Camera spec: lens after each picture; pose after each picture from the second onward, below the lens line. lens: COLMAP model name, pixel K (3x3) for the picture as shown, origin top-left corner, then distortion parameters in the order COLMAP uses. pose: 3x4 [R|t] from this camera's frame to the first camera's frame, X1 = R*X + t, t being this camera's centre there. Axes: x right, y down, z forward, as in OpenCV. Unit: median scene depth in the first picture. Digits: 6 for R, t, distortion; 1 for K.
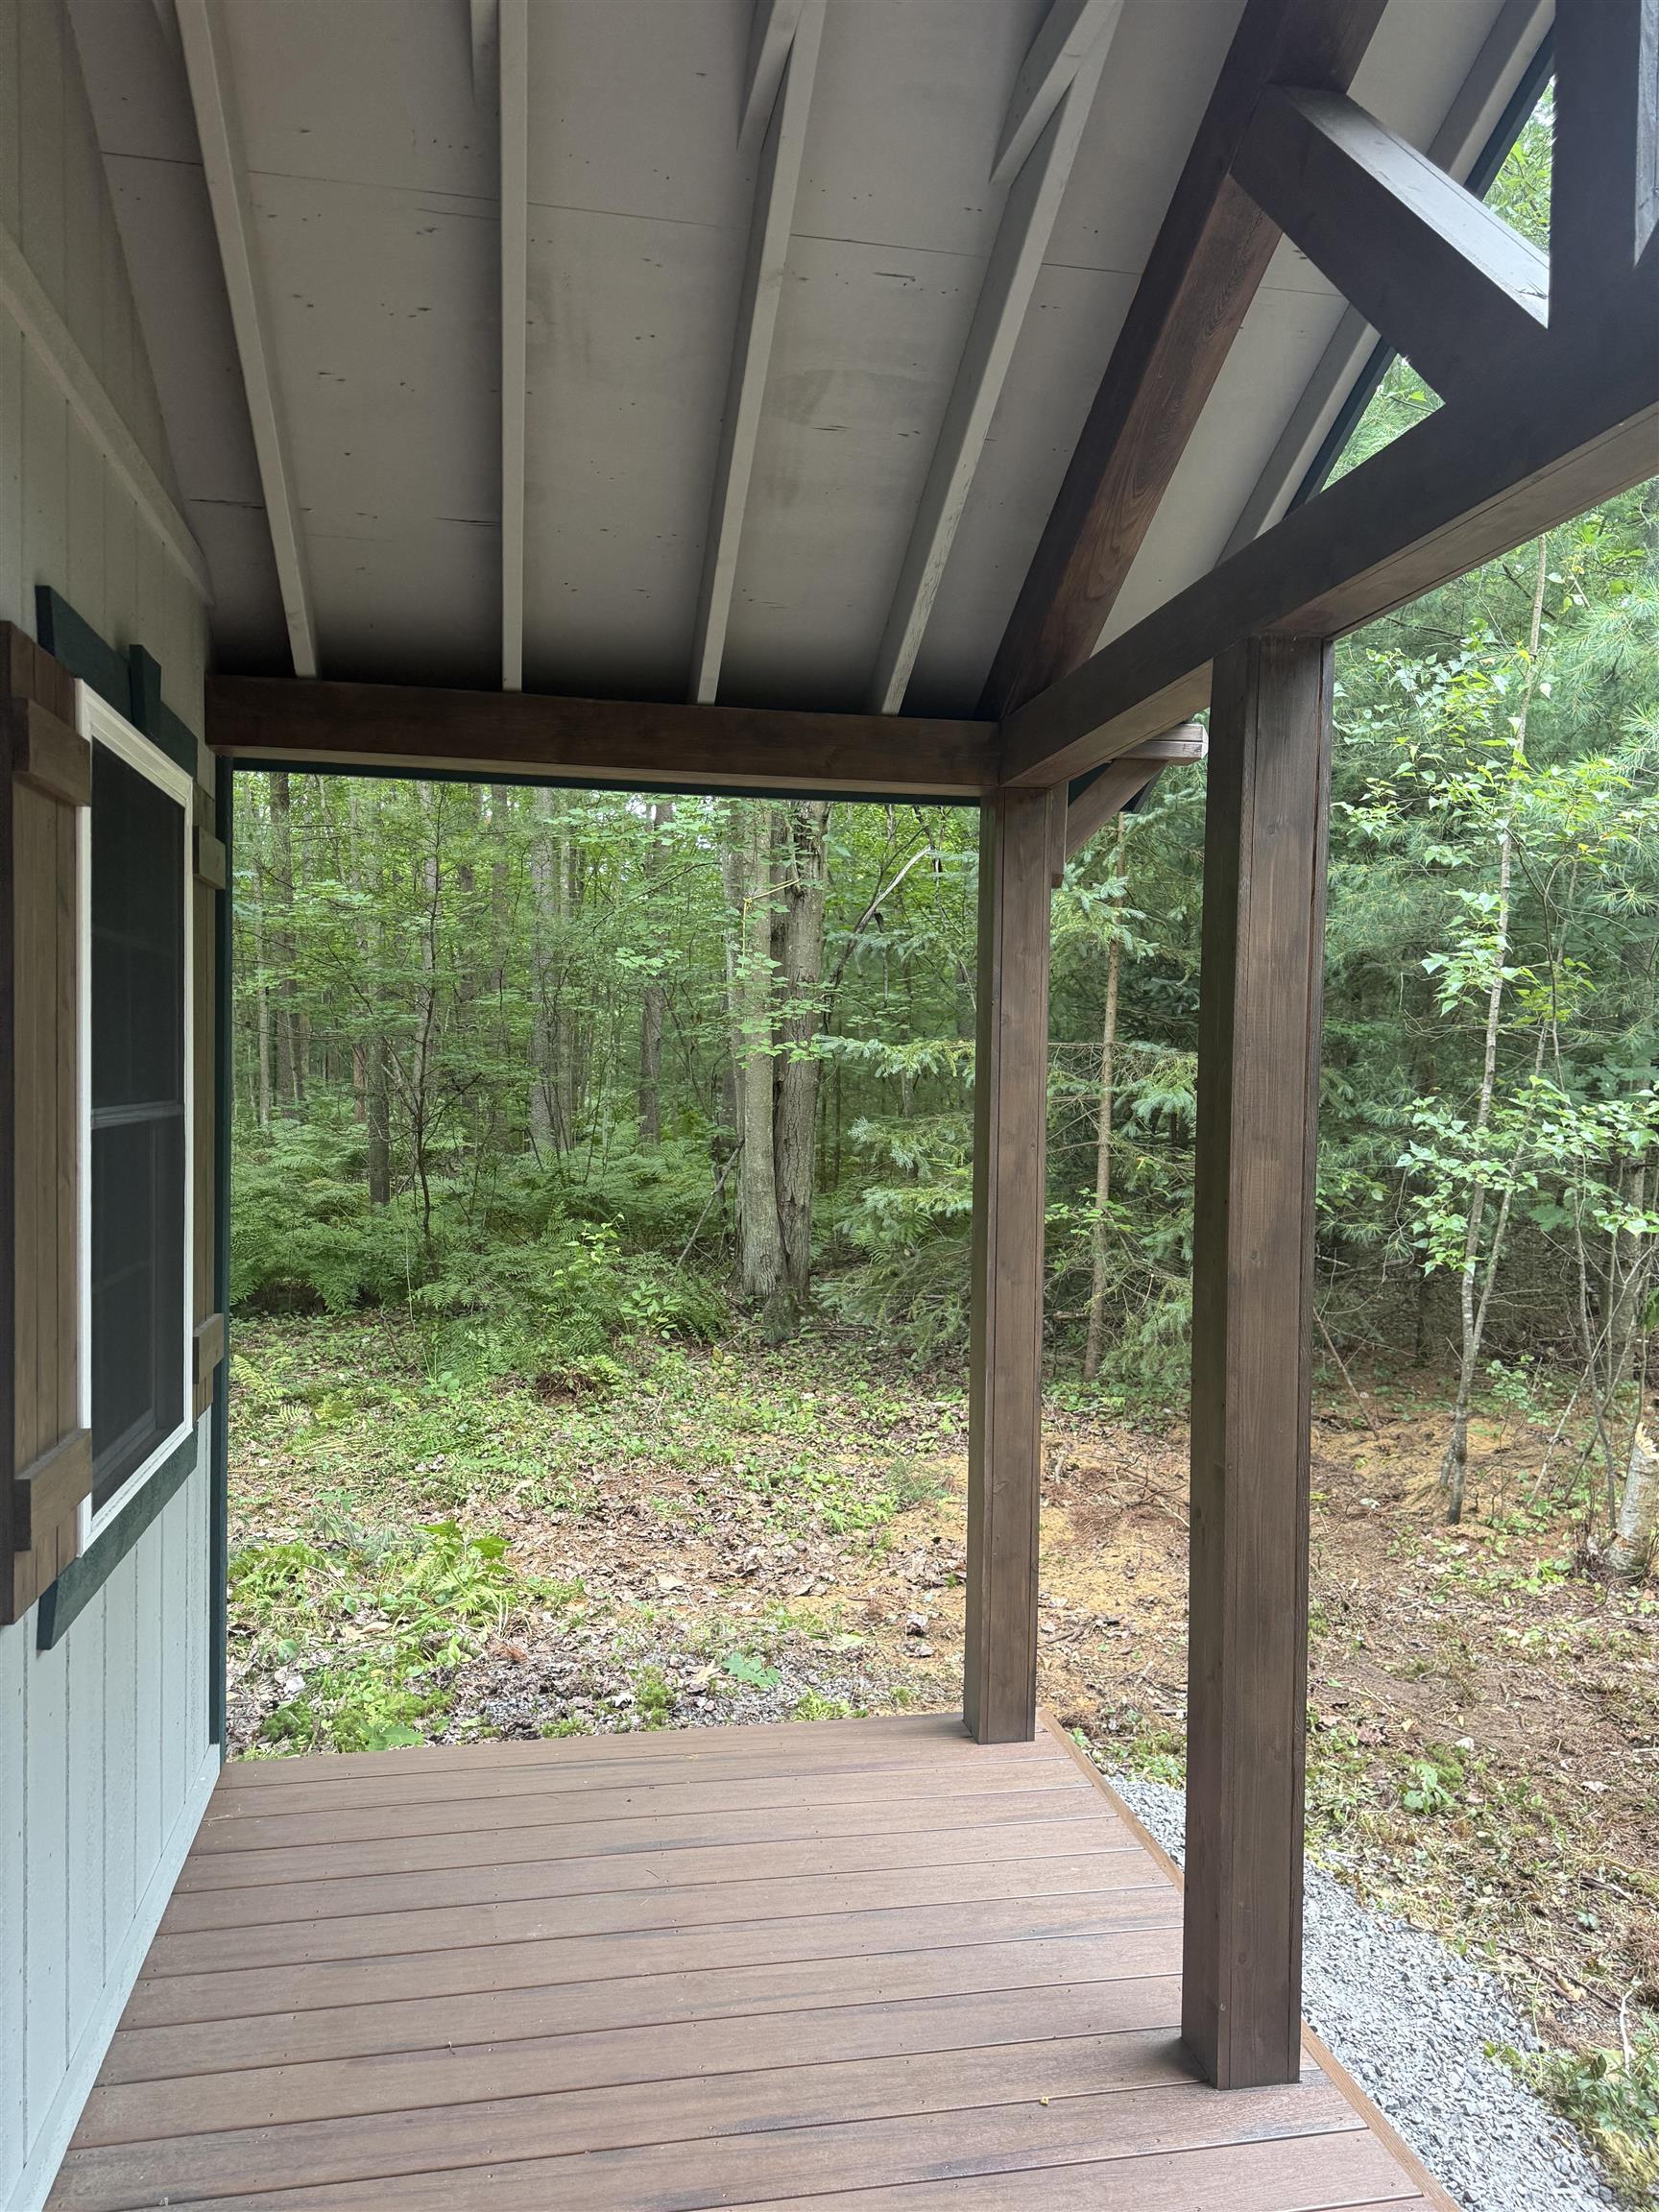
lens RADIAL K [[1513.7, 0, 829.5], [0, 1513.7, 1106.0], [0, 0, 1]] dist [0.044785, -0.026802]
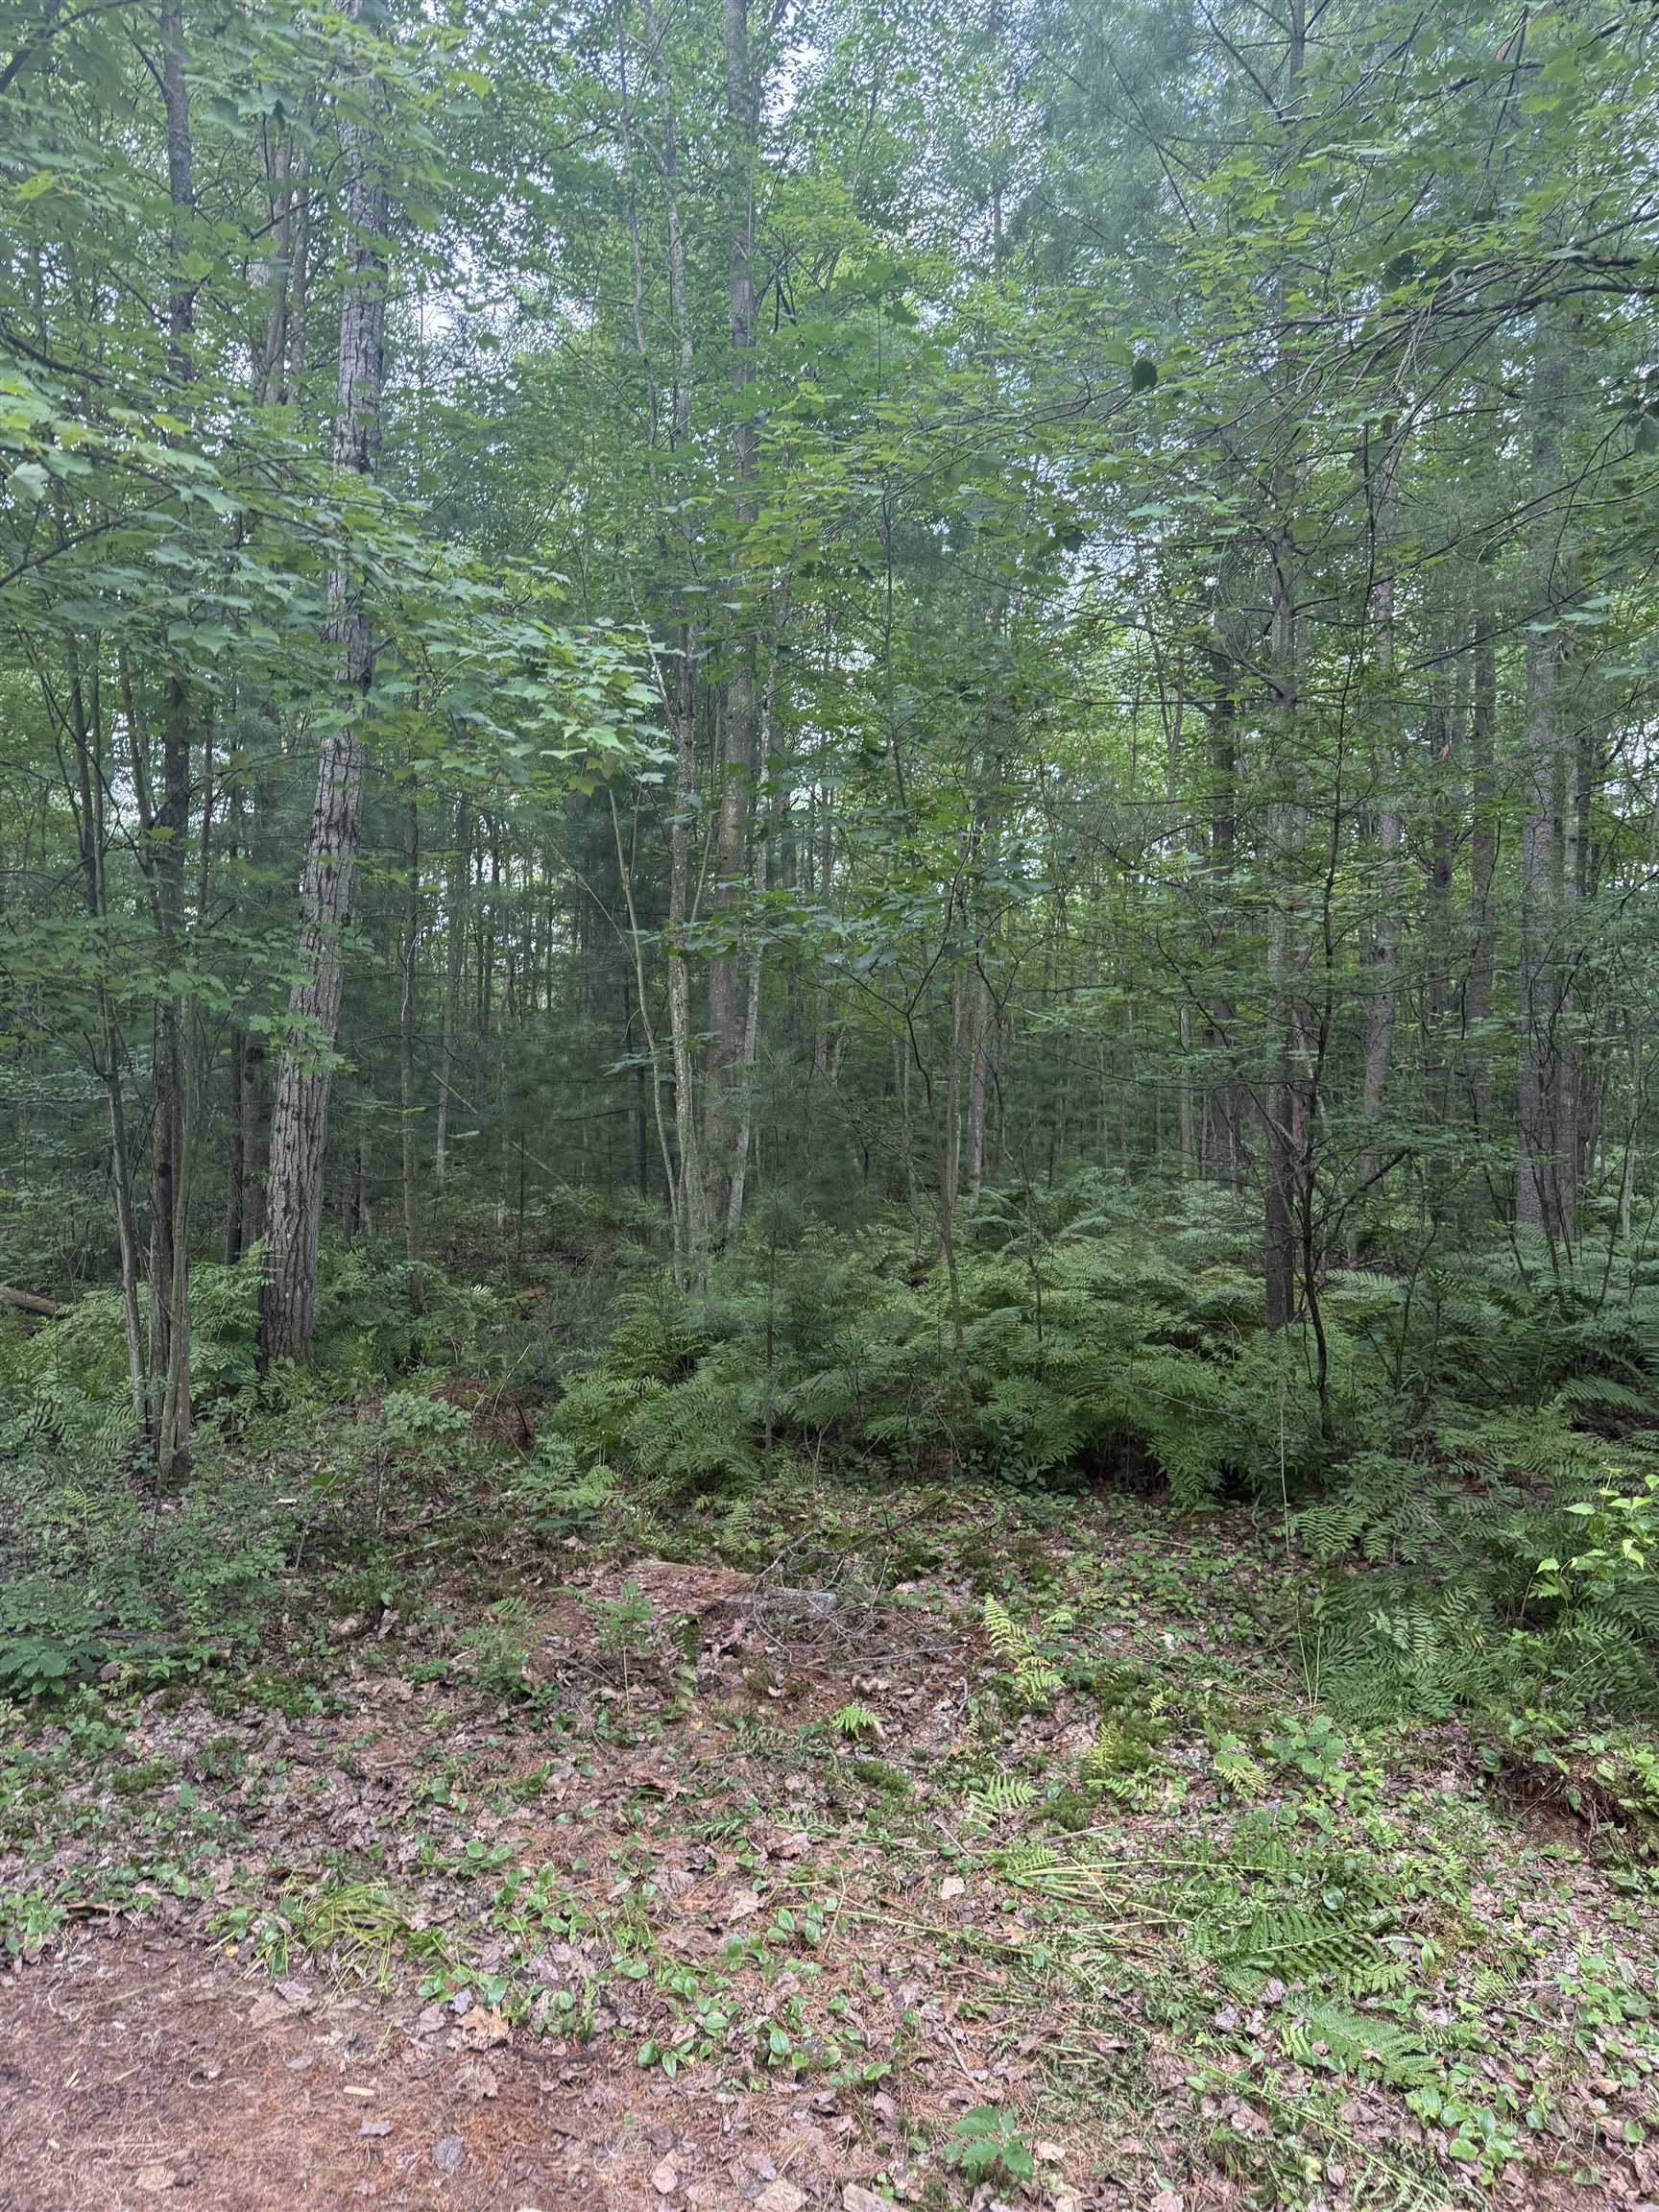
lens RADIAL K [[1513.7, 0, 829.5], [0, 1513.7, 1106.0], [0, 0, 1]] dist [0.044785, -0.026802]
pose [[0.813102, 0.009221, -0.582048, -0.069687], [-0.022968, 0.999604, -0.016250, -0.027453], [0.581667, 0.026581, 0.812992, 0.393150]]
